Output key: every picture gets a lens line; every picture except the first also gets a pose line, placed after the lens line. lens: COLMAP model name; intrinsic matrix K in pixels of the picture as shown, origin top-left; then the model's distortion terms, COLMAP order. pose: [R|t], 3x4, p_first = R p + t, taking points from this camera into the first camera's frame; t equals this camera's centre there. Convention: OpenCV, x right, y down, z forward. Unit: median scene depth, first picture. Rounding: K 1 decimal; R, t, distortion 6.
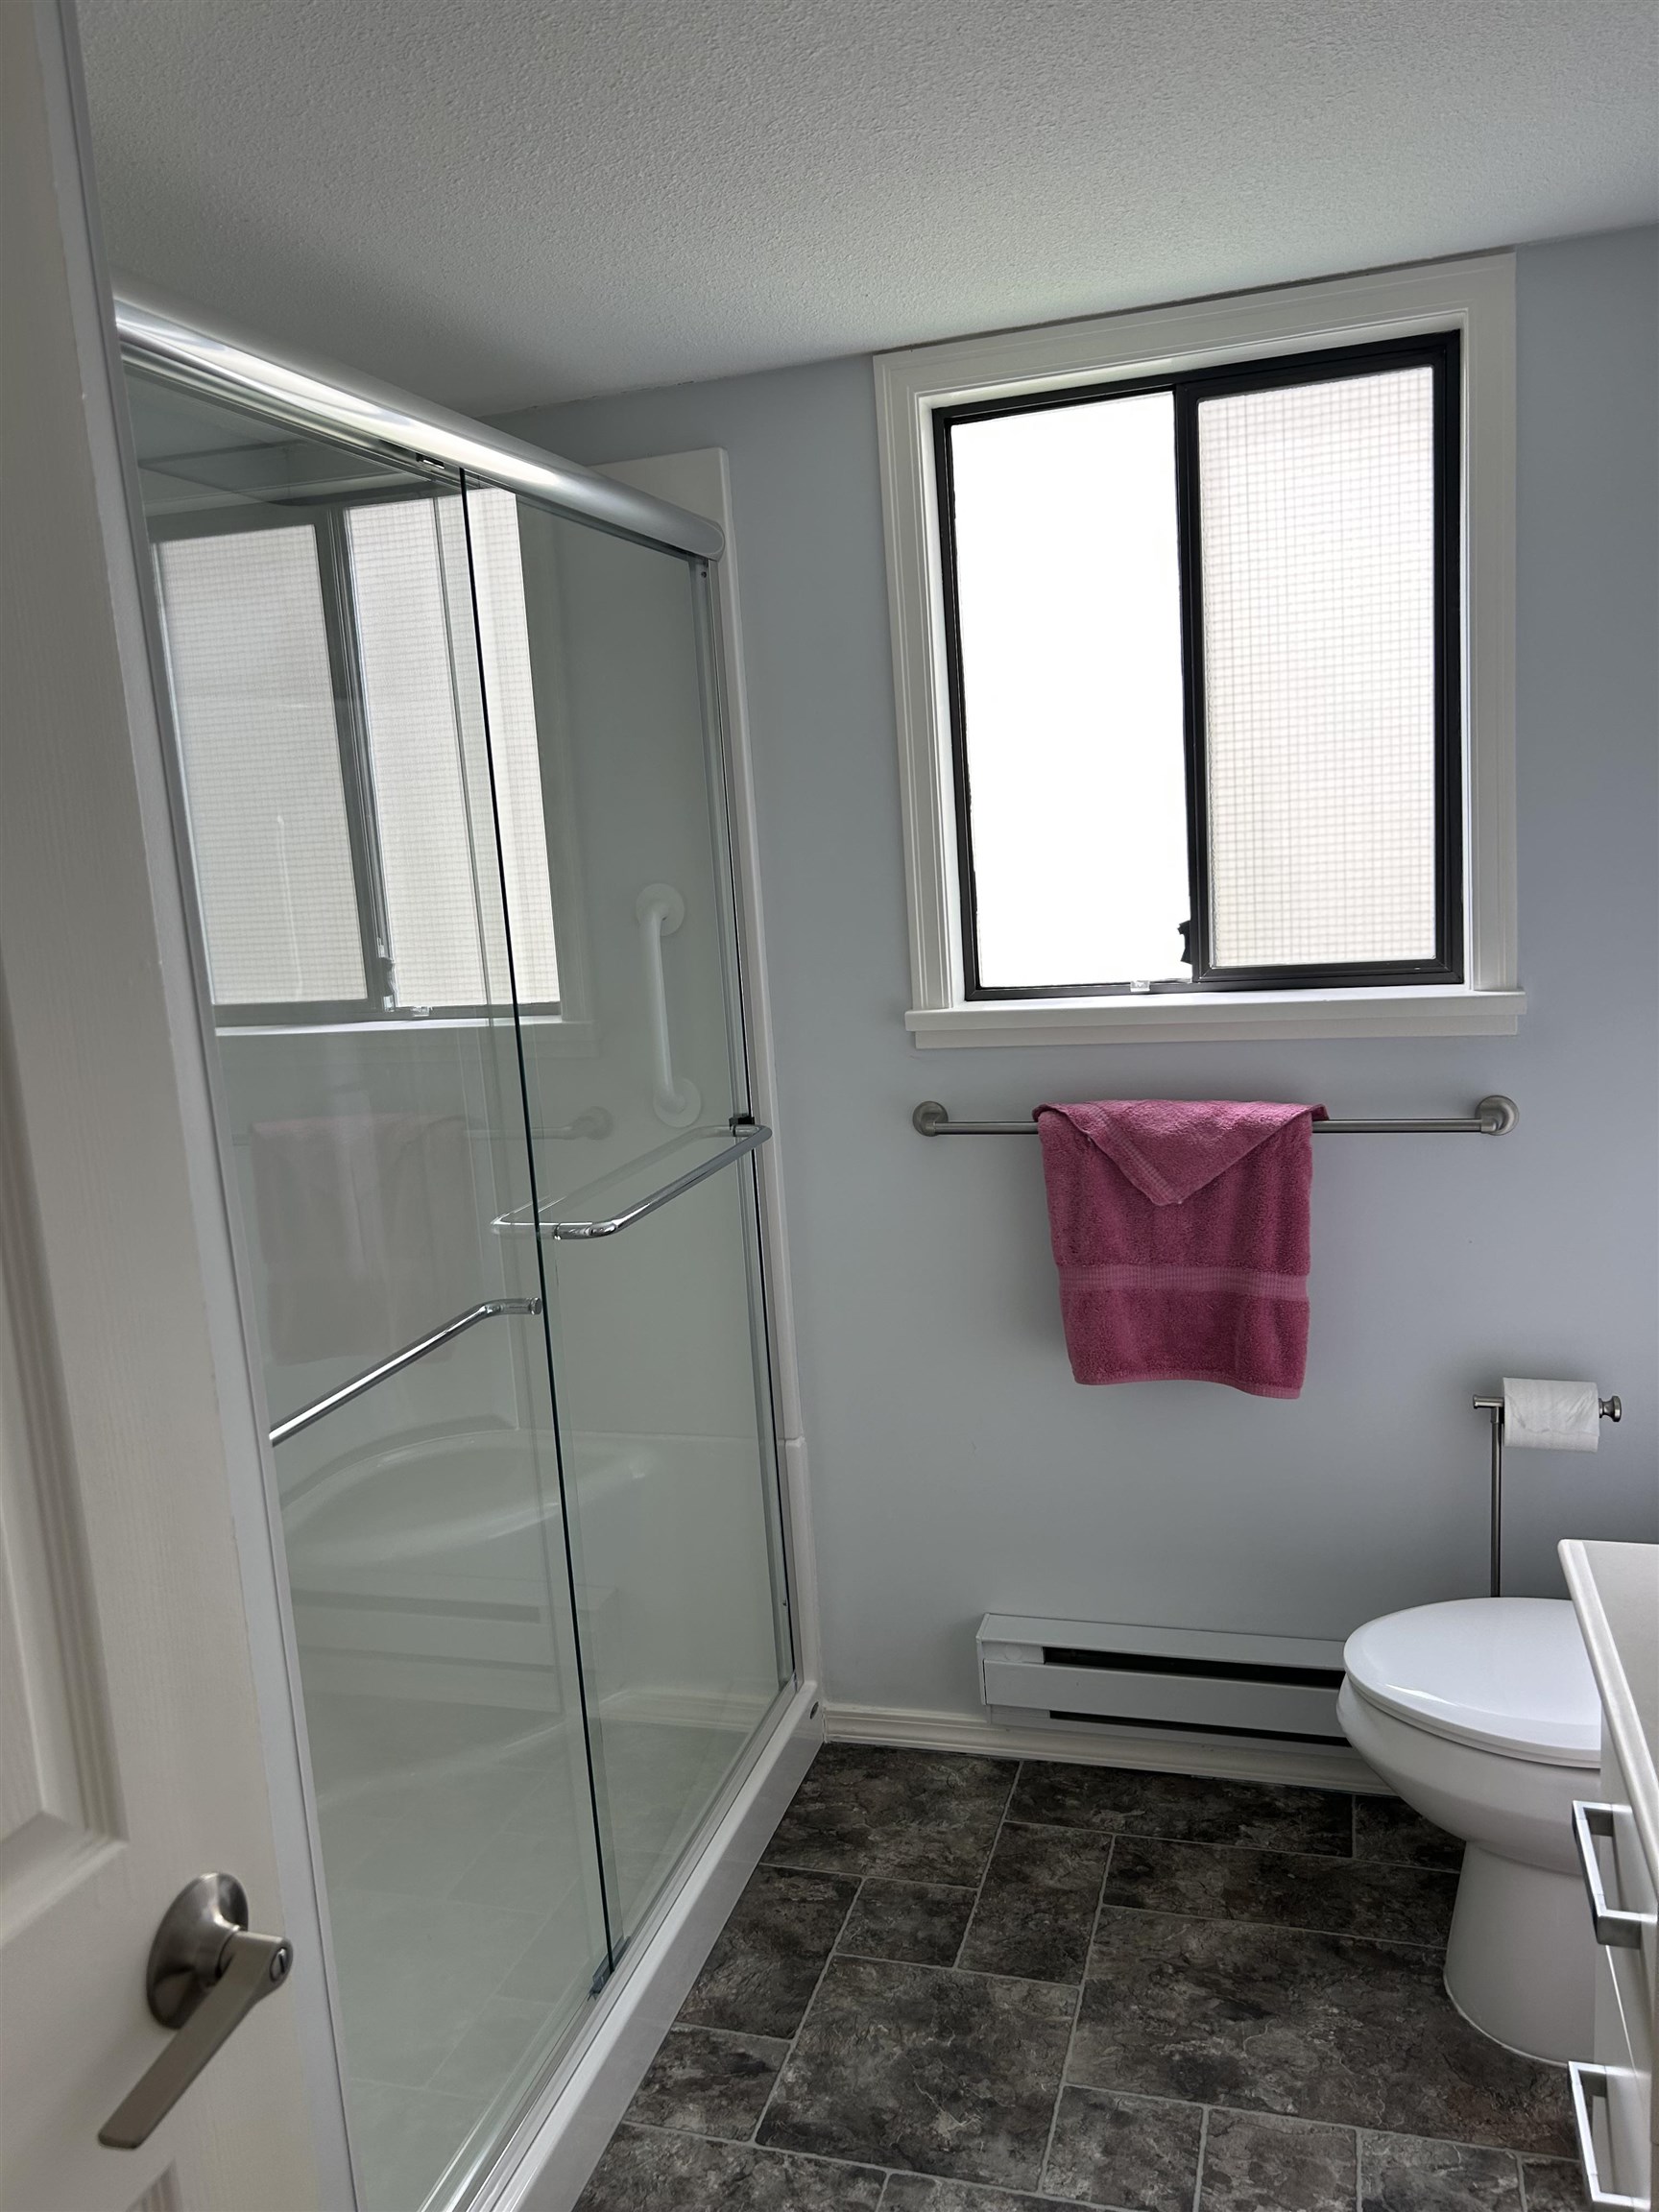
lens RADIAL K [[1651.6, 0, 832.4], [0, 1651.6, 1101.3], [0, 0, 1]] dist [0.056232, -0.060647]
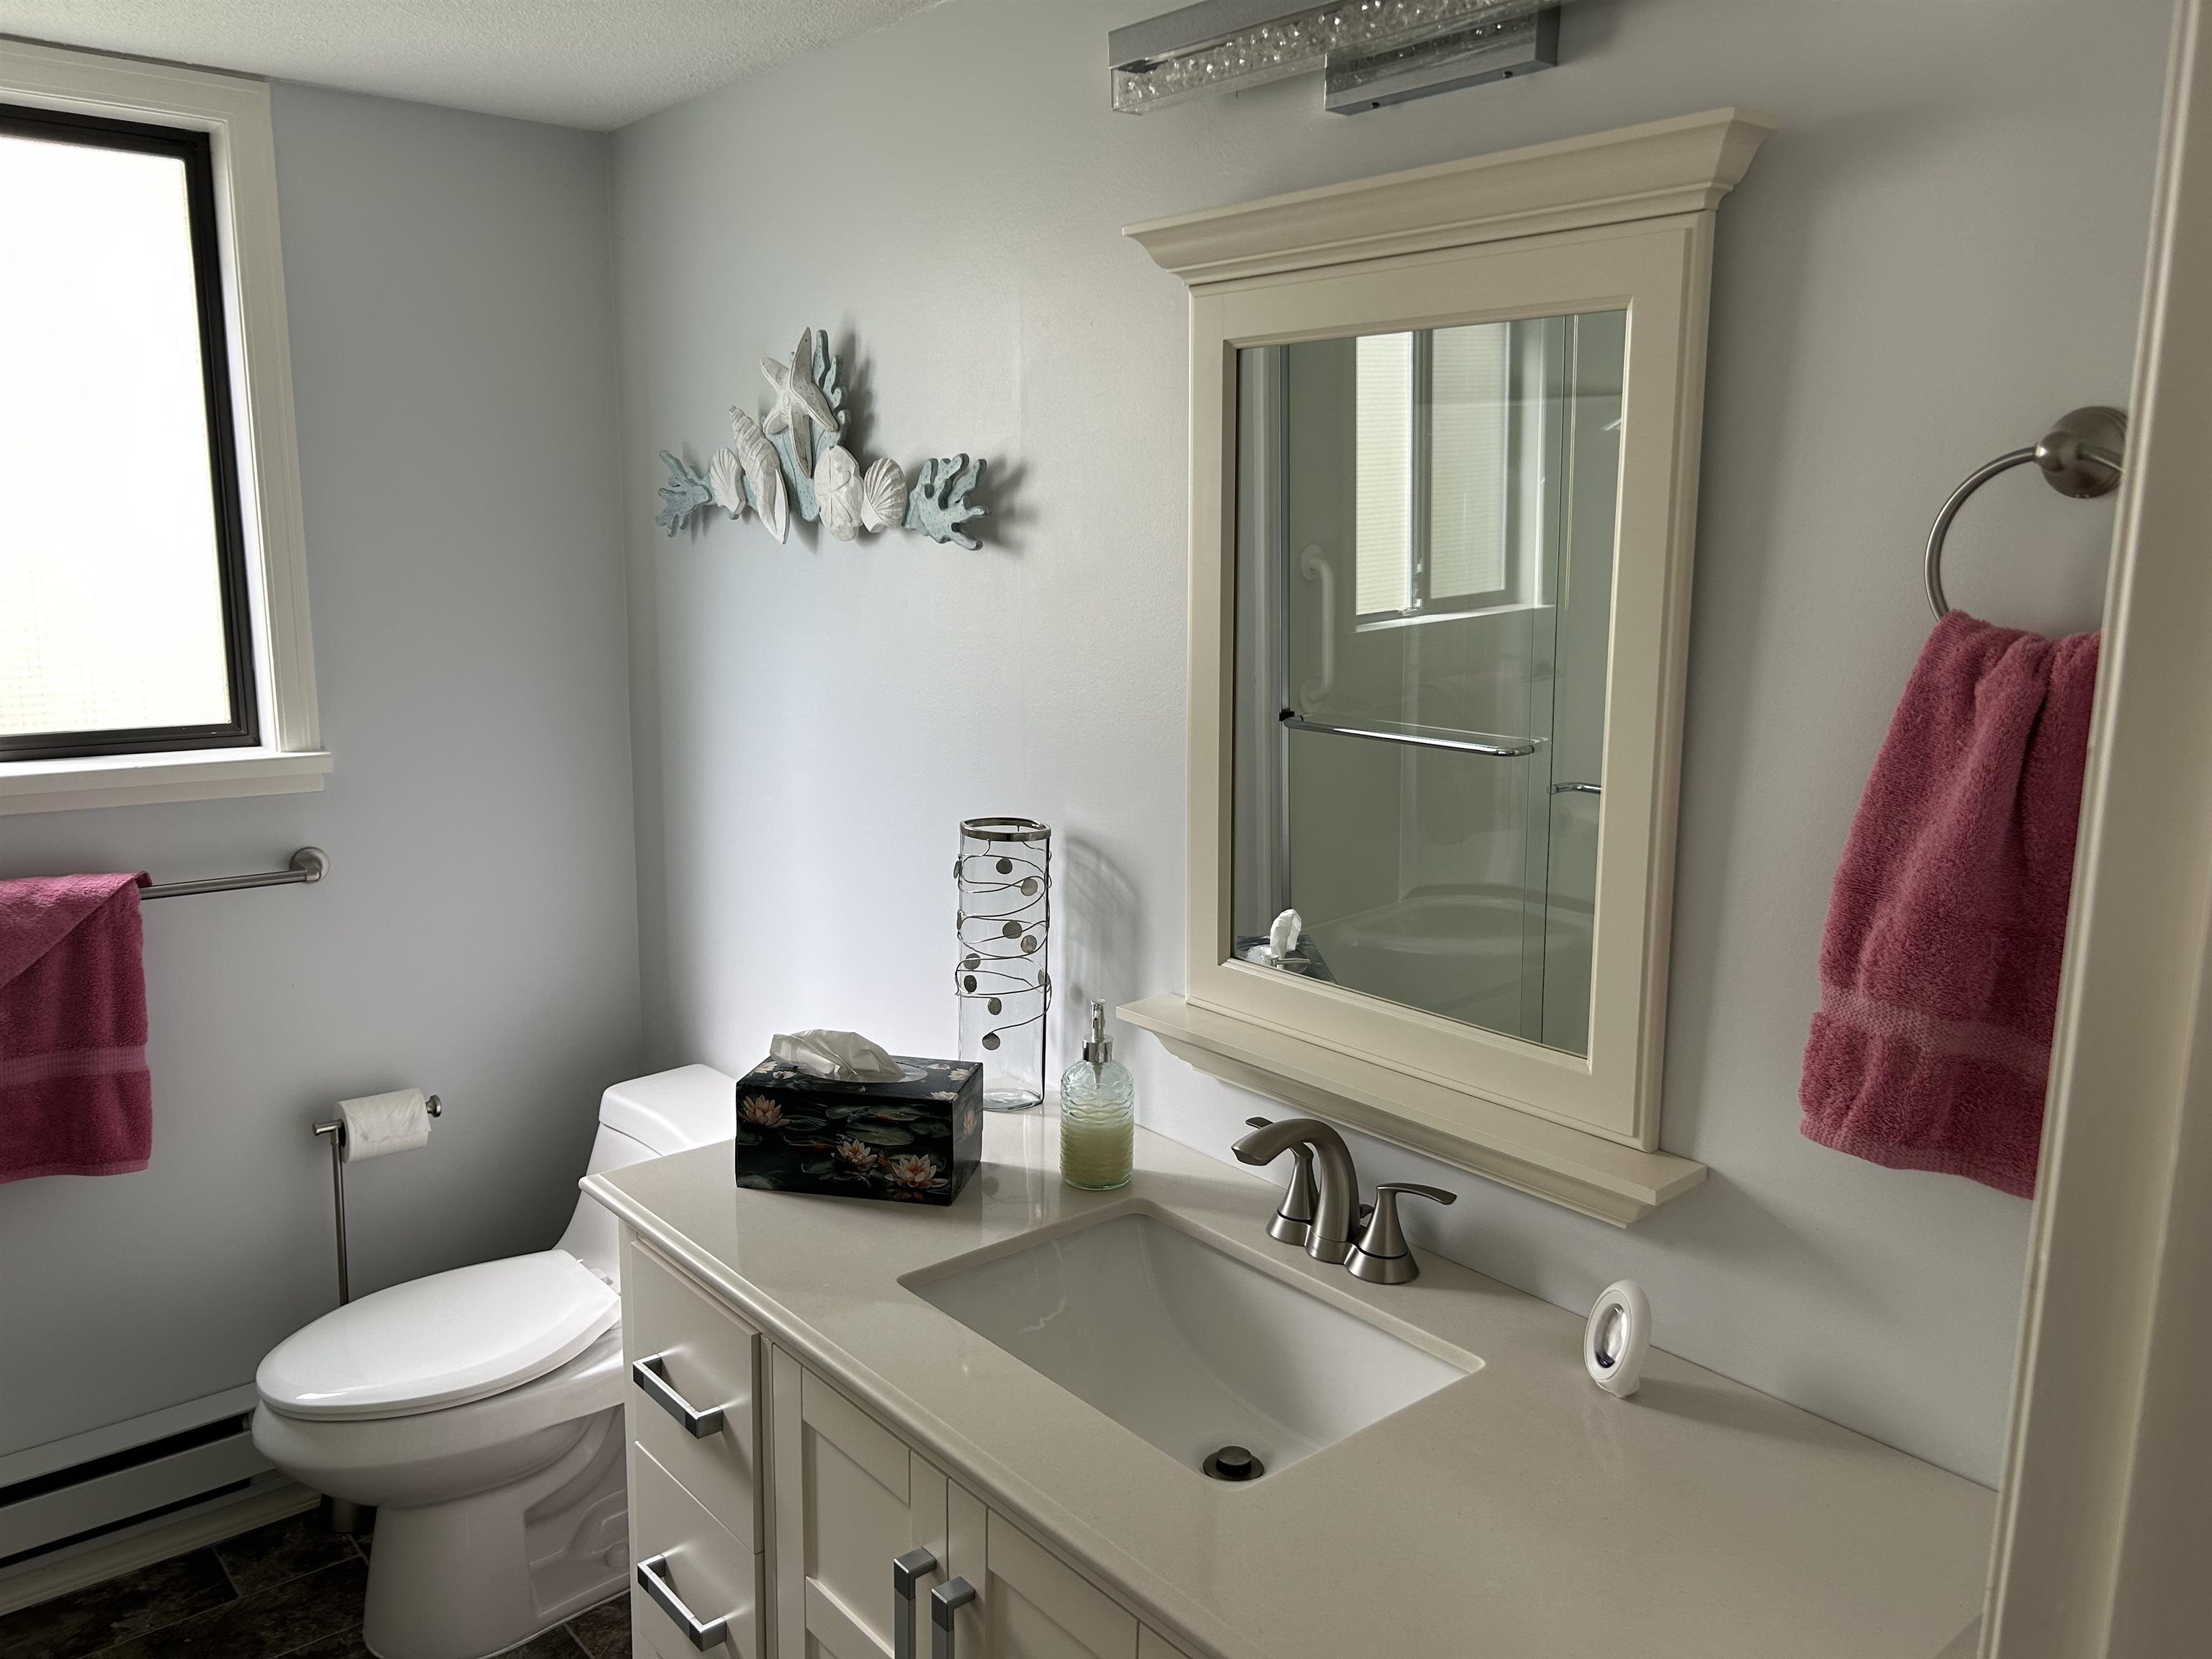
lens RADIAL K [[1651.6, 0, 1098.7], [0, 1651.6, 828.0], [0, 0, 1]] dist [0.056232, -0.060647]
pose [[0.536957, -0.077080, 0.840081, -0.239453], [0.084930, 0.995697, 0.037073, -0.012258], [-0.839324, 0.051442, 0.541192, -0.026861]]
